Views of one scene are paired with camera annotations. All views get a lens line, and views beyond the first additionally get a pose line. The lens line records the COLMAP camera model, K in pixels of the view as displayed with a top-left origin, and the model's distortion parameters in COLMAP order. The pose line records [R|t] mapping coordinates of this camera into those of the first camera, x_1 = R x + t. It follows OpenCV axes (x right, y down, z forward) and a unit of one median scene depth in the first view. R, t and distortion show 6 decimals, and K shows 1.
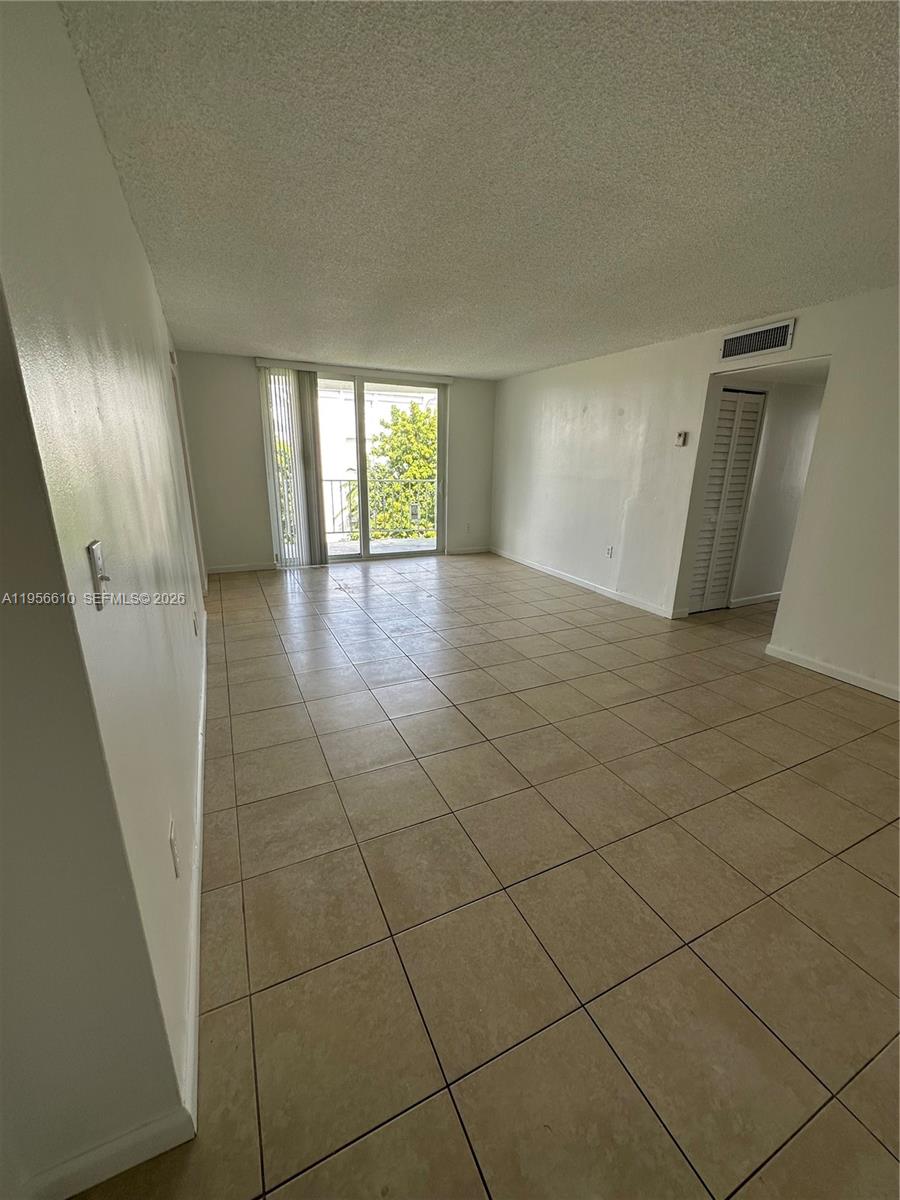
lens RADIAL K [[480.3, 0, 450.8], [0, 480.3, 602.6], [0, 0, 1]] dist [0.001784, 0.000855]
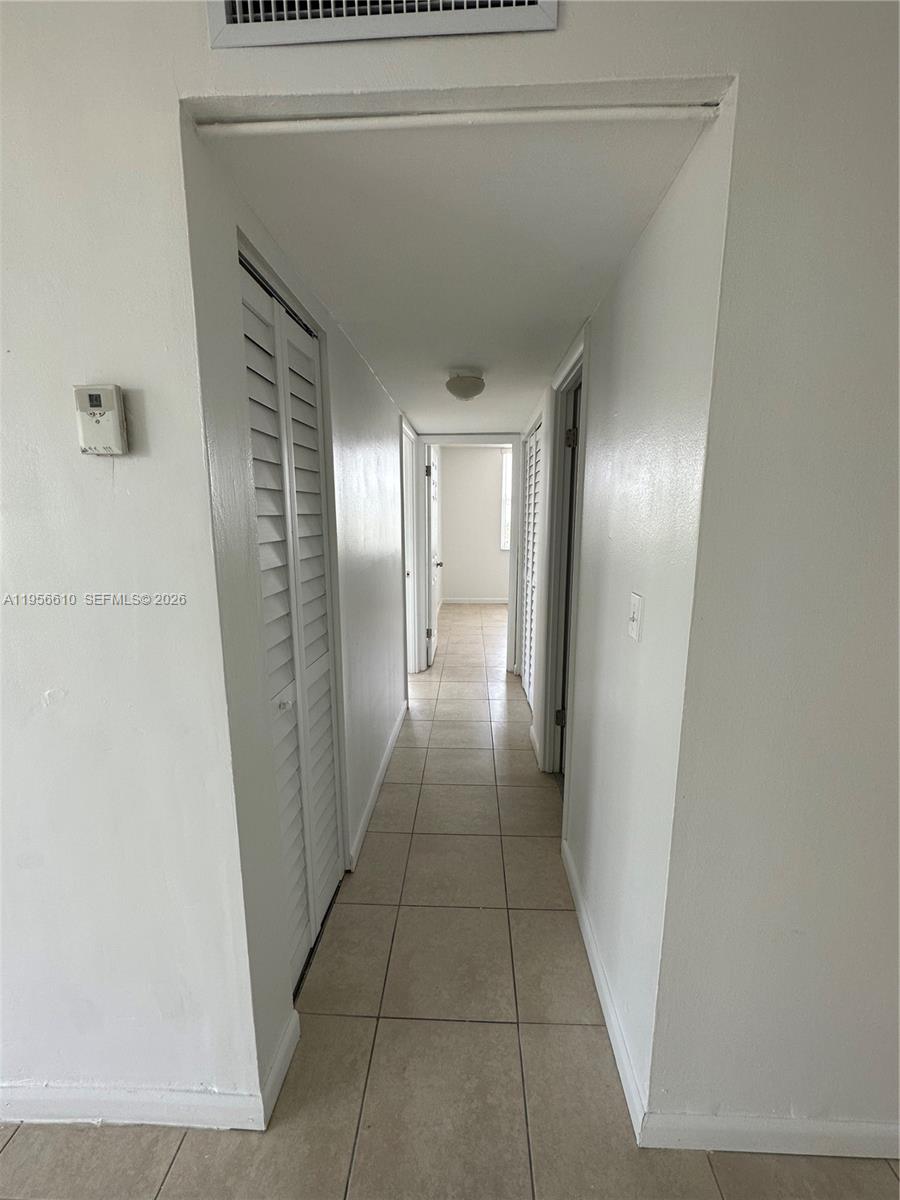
lens RADIAL K [[480.3, 0, 453.4], [0, 480.3, 601.4], [0, 0, 1]] dist [0.001784, 0.000855]
pose [[0.466009, -0.173890, 0.867524, 0.353413], [0.263062, 0.963388, 0.051795, -0.235465], [-0.844768, 0.204076, 0.494691, 0.782502]]
